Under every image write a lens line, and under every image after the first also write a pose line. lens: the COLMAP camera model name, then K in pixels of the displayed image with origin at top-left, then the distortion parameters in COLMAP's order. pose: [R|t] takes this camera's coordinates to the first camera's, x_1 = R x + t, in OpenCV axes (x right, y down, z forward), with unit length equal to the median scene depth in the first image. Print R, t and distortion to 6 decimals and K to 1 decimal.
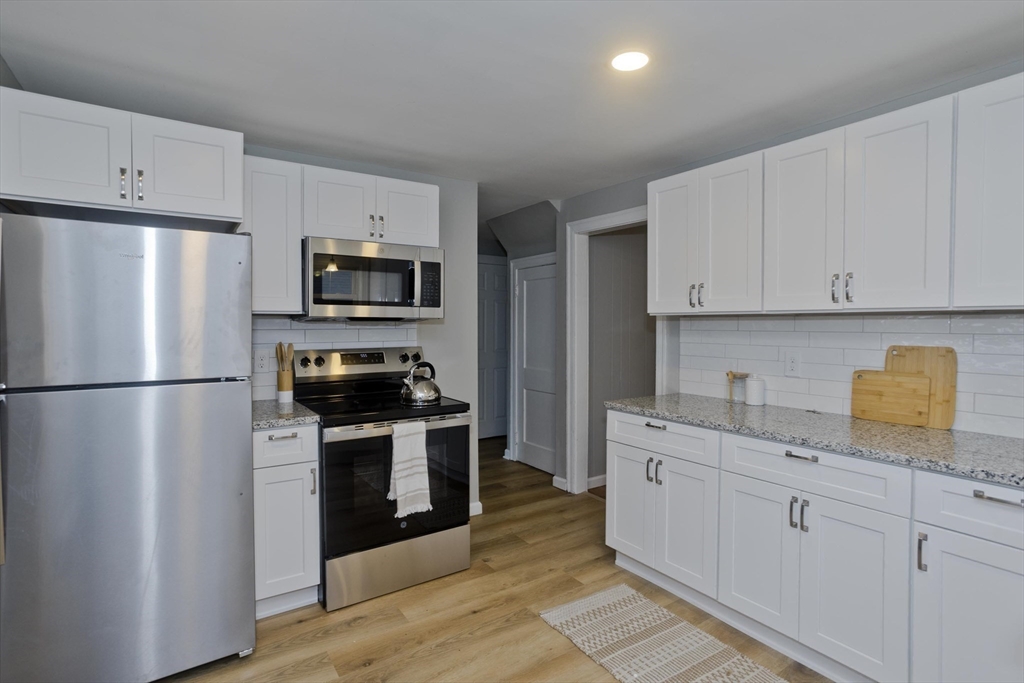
lens RADIAL K [[517.0, 0, 512.2], [0, 517.0, 338.1], [0, 0, 1]] dist [-0.056039, 0.033656]
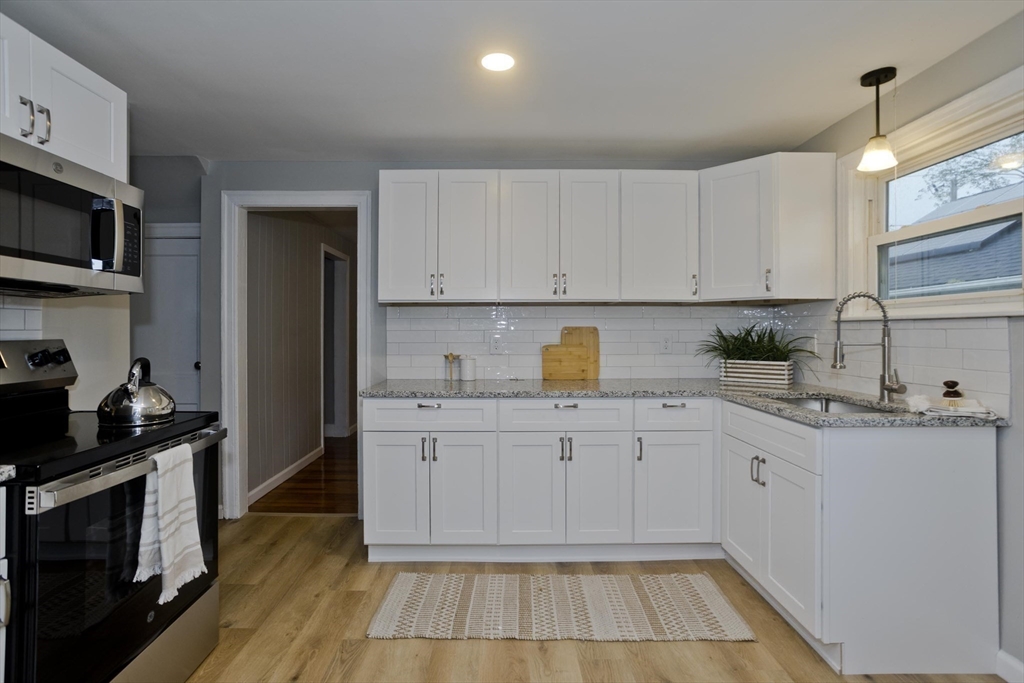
lens RADIAL K [[503.6, 0, 507.5], [0, 503.6, 334.4], [0, 0, 1]] dist [-0.049390, 0.029359]
pose [[0.540992, -0.008326, 0.840987, -0.477068], [0.026105, 0.999635, -0.006896, 0.035769], [-0.840623, 0.025685, 0.541012, 0.298522]]
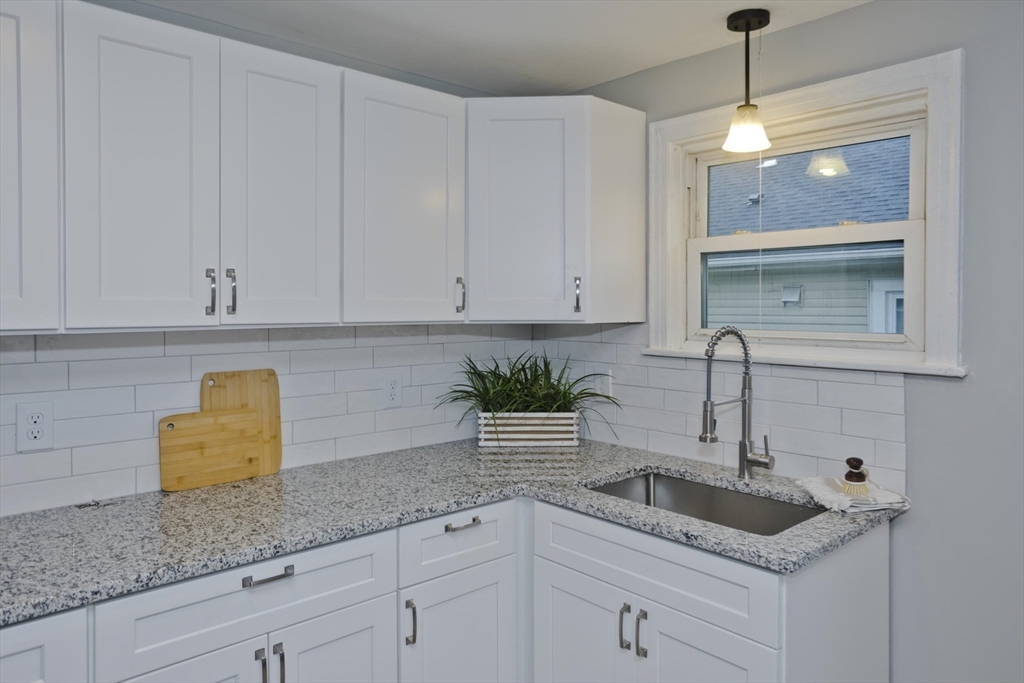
lens RADIAL K [[679.1, 0, 512.5], [0, 679.1, 318.2], [0, 0, 1]] dist [-0.013189, 0.001106]
pose [[-0.151748, -0.024793, 0.988108, -0.190350], [0.022909, 0.999329, 0.028592, -0.065359], [-0.988154, 0.026975, -0.151078, 0.616979]]
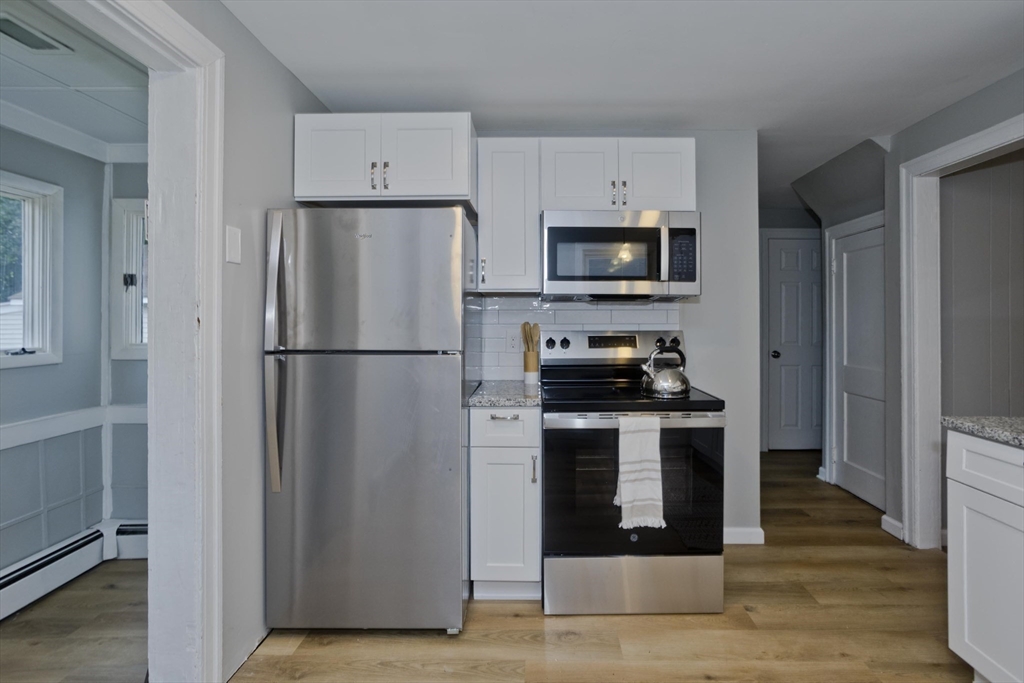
lens RADIAL K [[505.0, 0, 528.1], [0, 505.0, 319.1], [0, 0, 1]] dist [-0.052907, 0.030440]
pose [[0.817265, -0.001262, -0.576260, 0.119527], [-0.016259, 0.999549, -0.025248, 0.028617], [0.576032, 0.030004, 0.816876, 0.216793]]
